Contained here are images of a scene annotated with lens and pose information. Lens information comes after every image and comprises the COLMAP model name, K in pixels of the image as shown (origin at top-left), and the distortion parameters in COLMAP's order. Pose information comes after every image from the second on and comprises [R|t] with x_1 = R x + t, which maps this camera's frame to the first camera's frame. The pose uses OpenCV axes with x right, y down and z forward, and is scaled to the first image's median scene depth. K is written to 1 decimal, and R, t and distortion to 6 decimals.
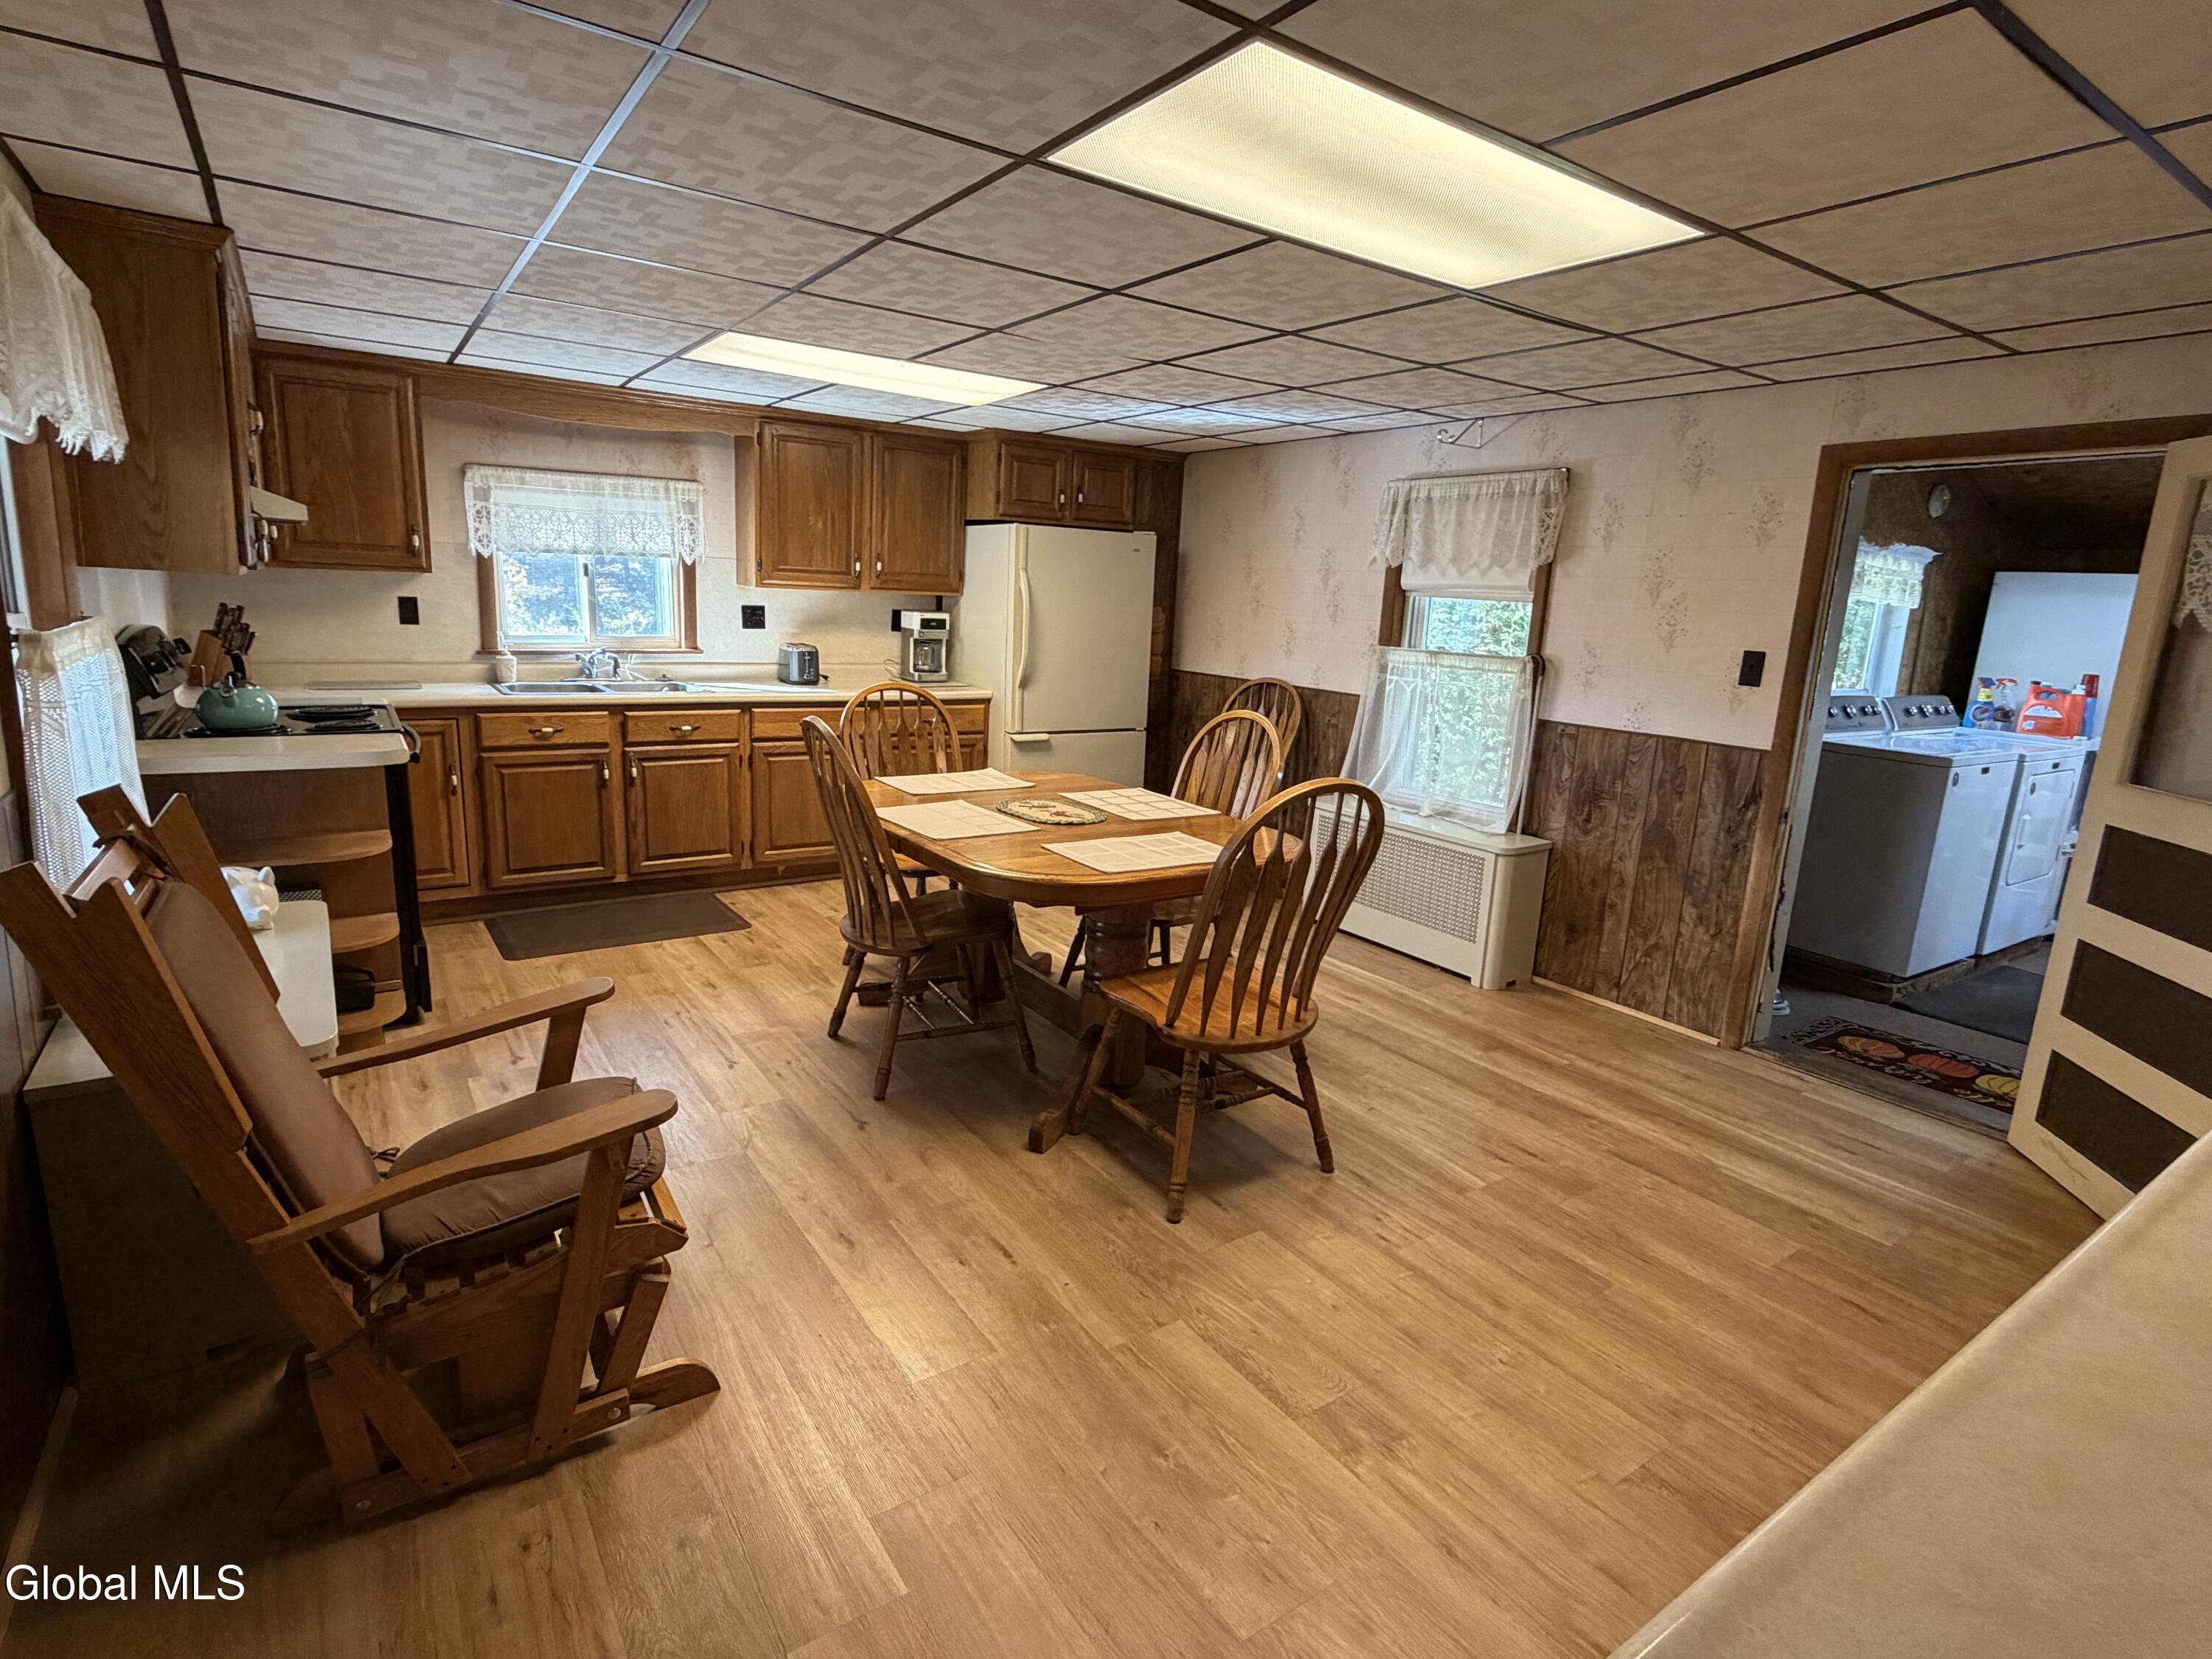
lens RADIAL K [[1114.4, 0, 1106.0], [0, 1114.4, 829.5], [0, 0, 1]] dist [-0.002202, -0.000957]
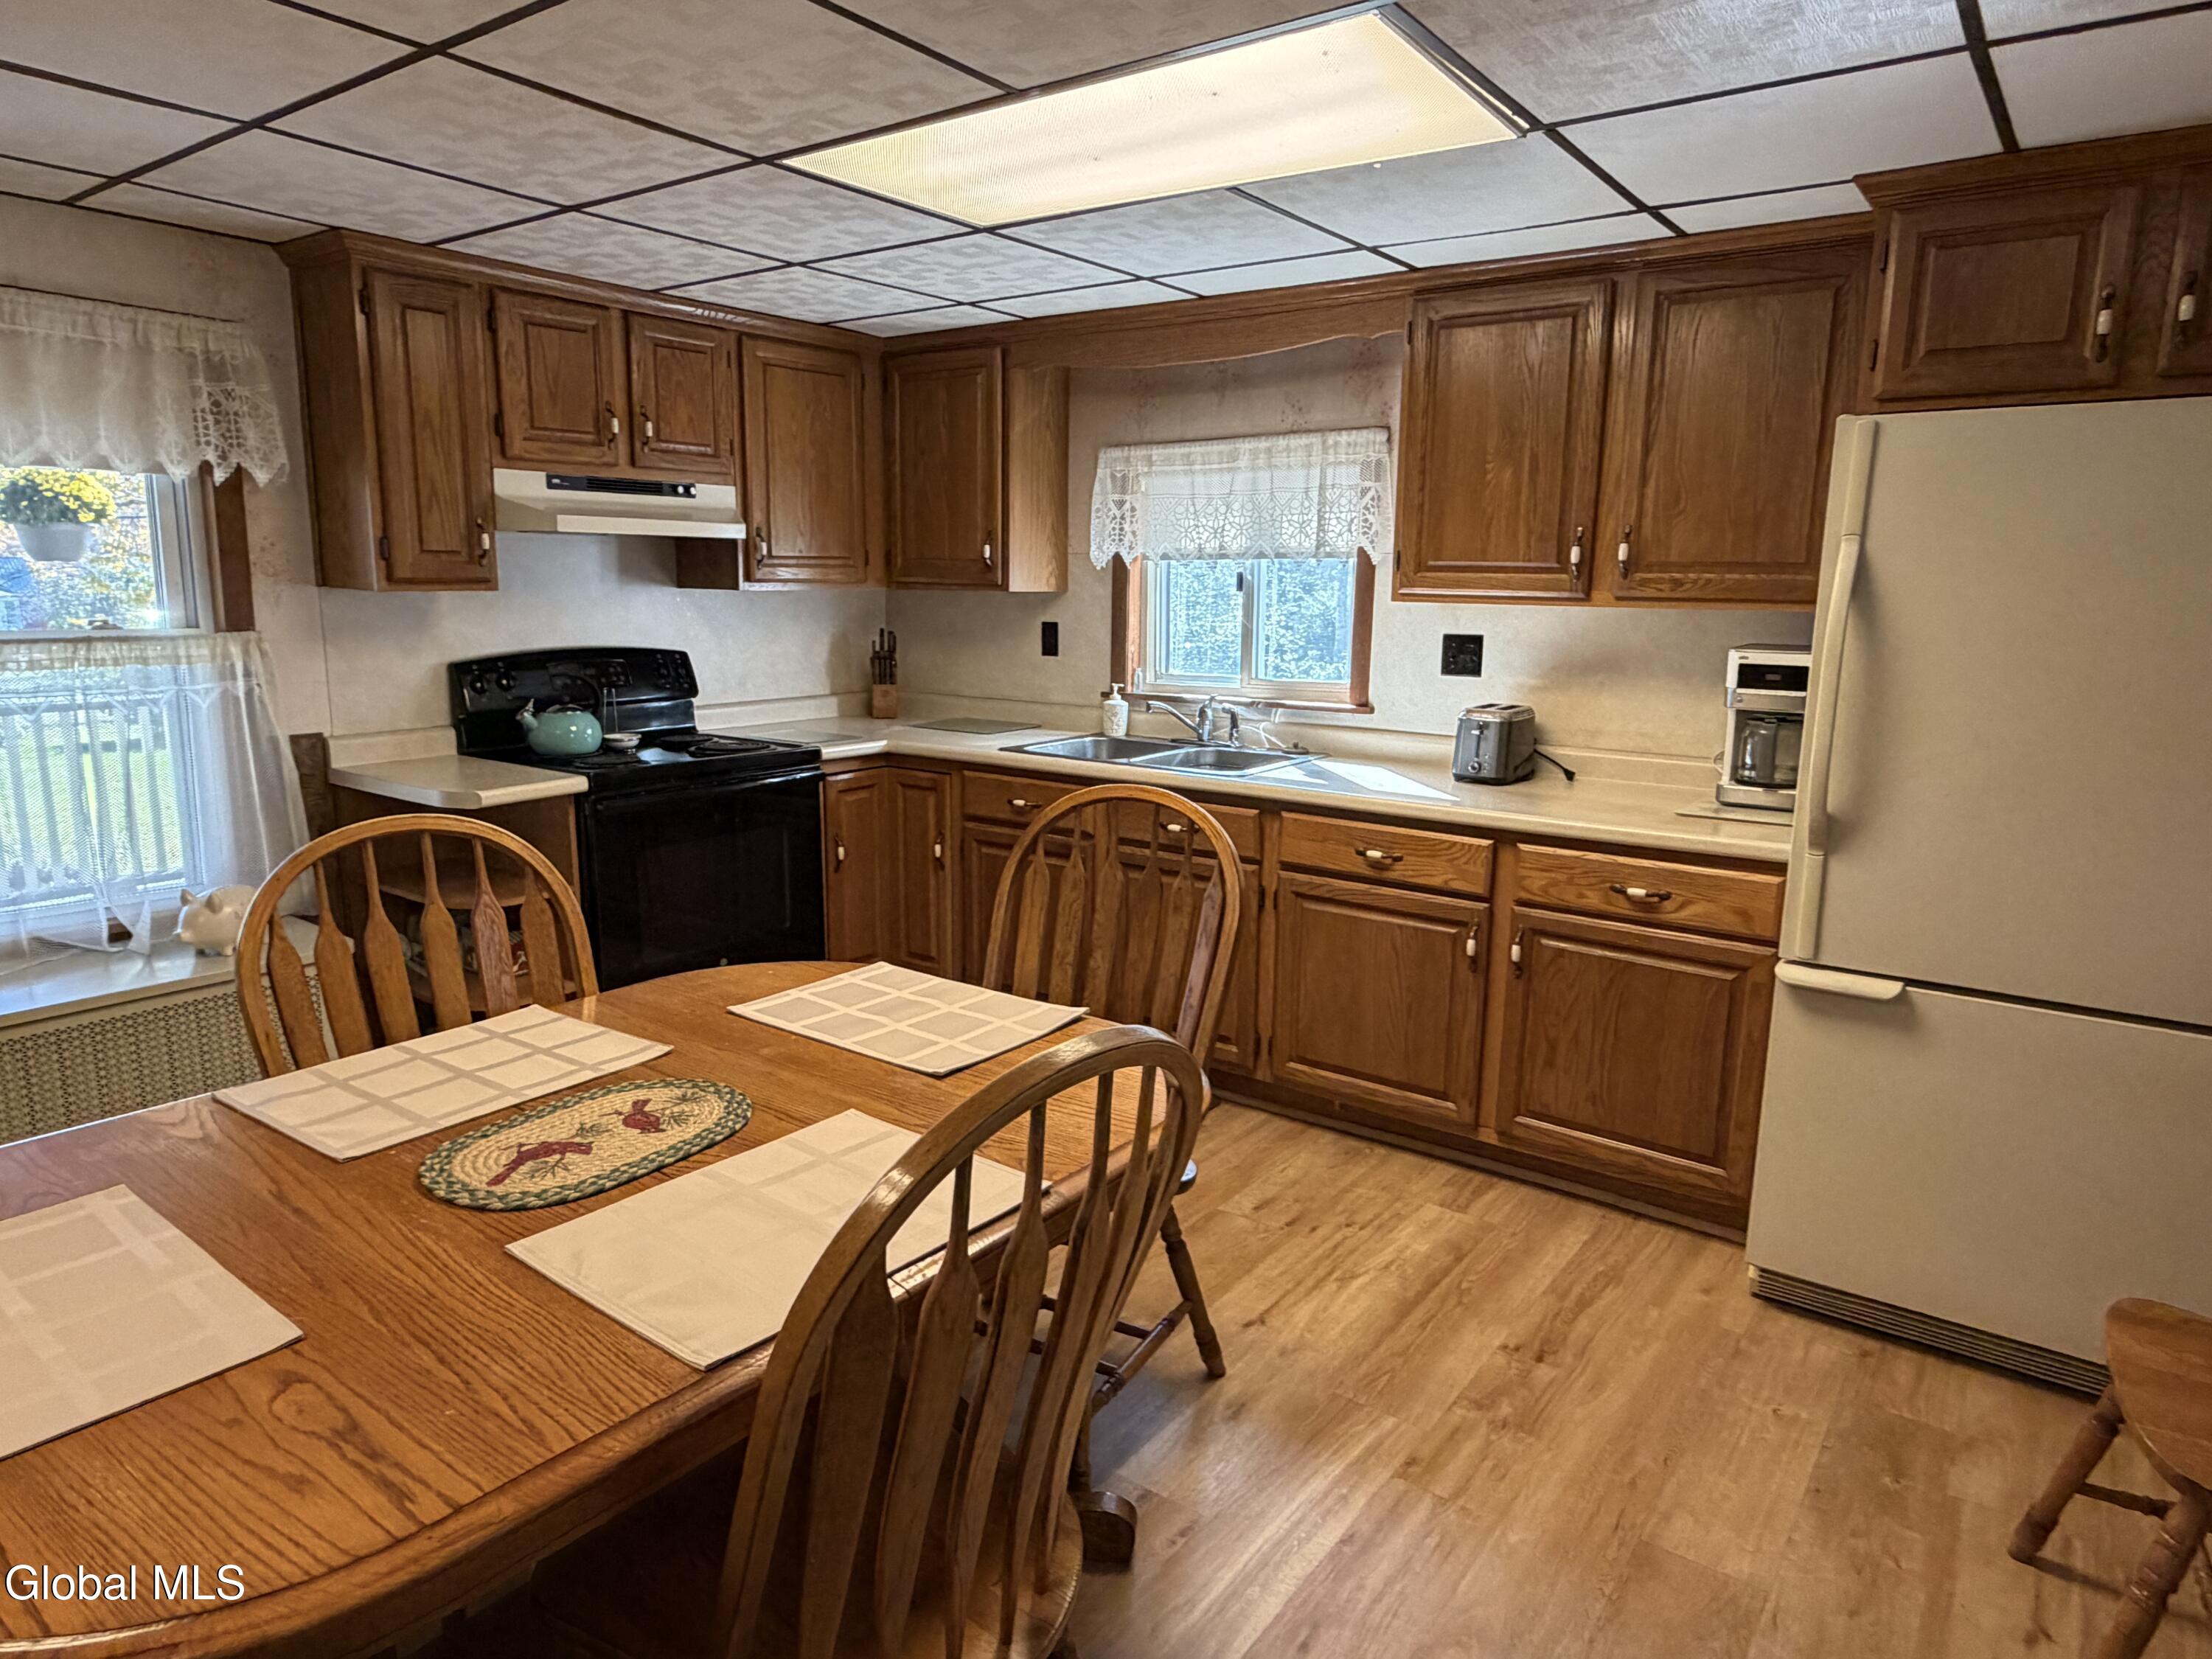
lens RADIAL K [[1356.6, 0, 1106.0], [0, 1356.6, 829.5], [0, 0, 1]] dist [0.003937, -0.001427]
pose [[0.330188, 0.134081, -0.934344, 0.284357], [-0.193587, 0.978438, 0.071996, -0.123651], [0.923851, 0.157105, 0.349025, 0.632466]]
